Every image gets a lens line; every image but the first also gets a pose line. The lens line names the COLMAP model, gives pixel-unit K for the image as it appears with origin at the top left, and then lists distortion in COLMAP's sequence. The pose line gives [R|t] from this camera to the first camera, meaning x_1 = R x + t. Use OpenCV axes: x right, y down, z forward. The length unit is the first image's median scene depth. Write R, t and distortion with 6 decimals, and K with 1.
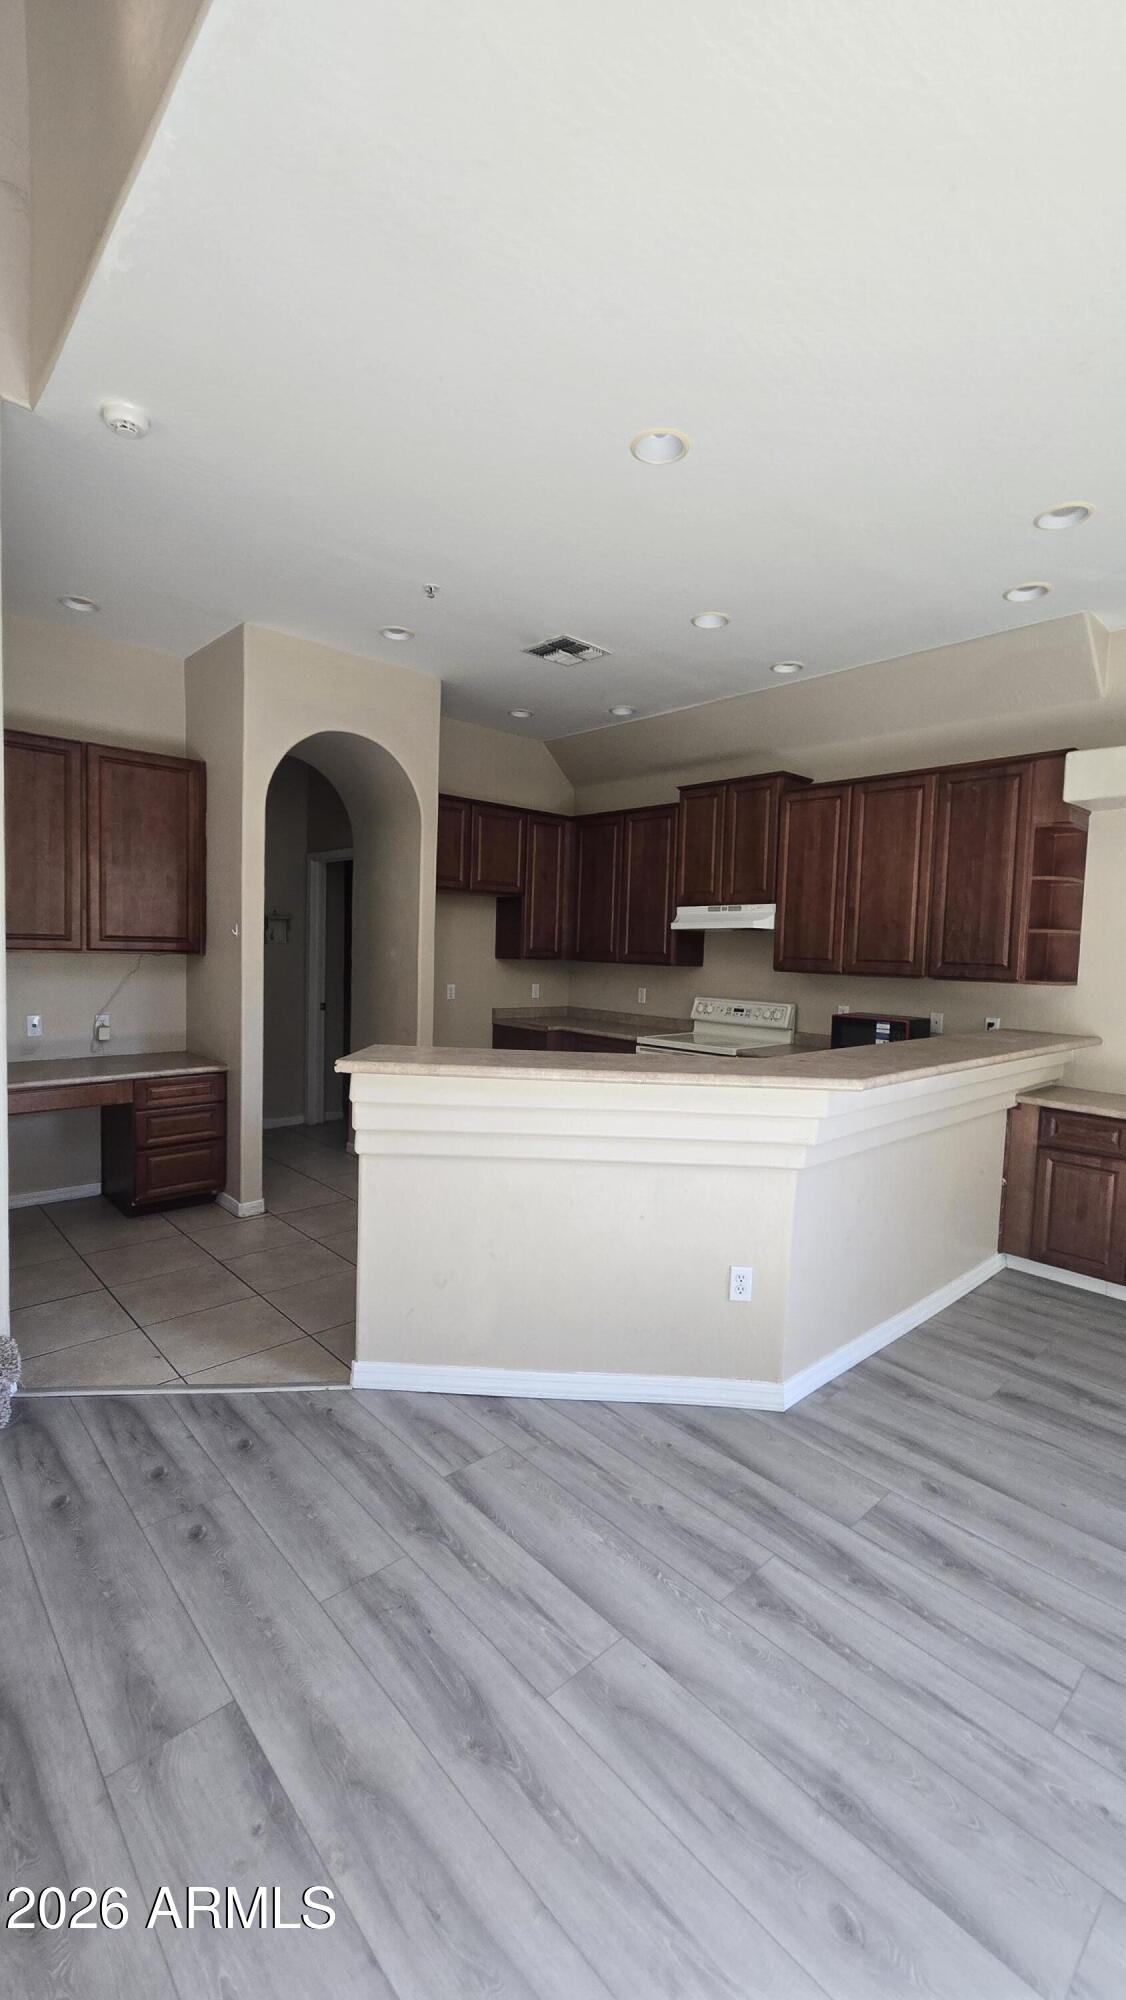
lens RADIAL K [[818.6, 0, 565.5], [0, 818.6, 996.4], [0, 0, 1]] dist [-0.001878, 0.000848]
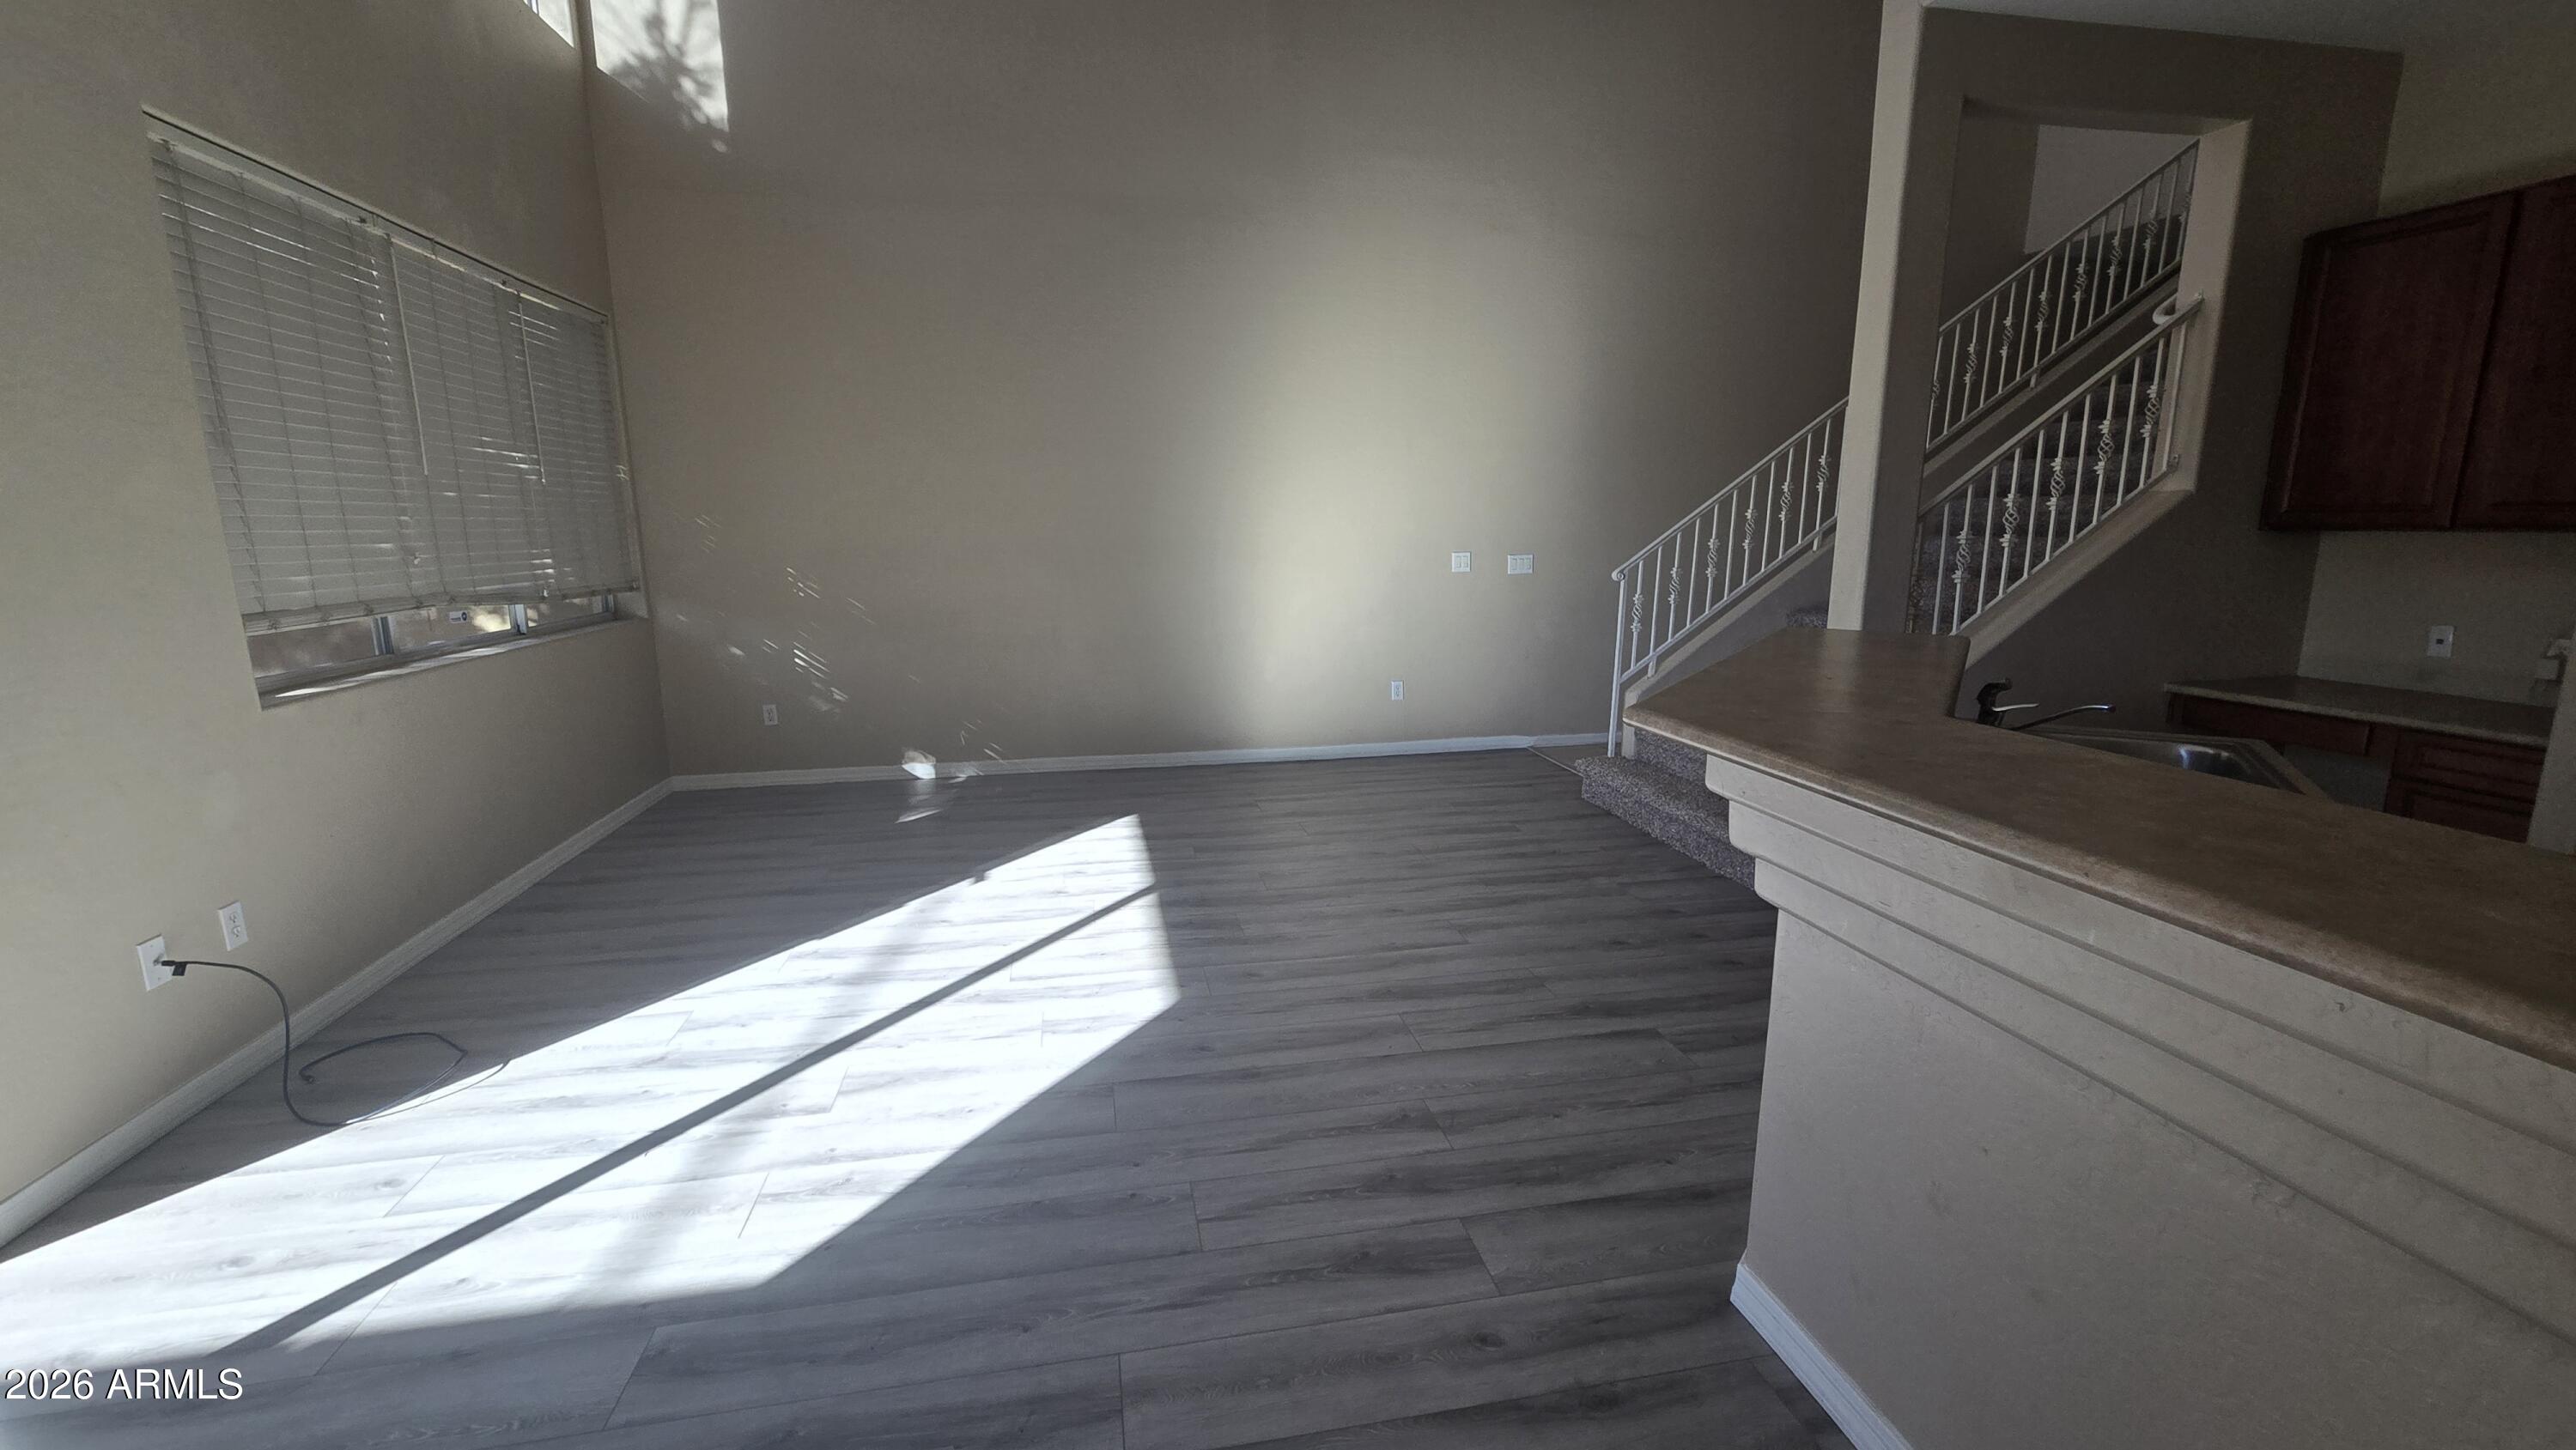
lens RADIAL K [[1054.3, 0, 1285.7], [0, 1054.3, 732.3], [0, 0, 1]] dist [-0.001878, 0.000848]
pose [[-0.517955, 0.143237, -0.843330, 0.698632], [-0.062930, 0.976829, 0.204562, -0.010839], [0.853090, 0.159025, -0.496940, 0.727024]]
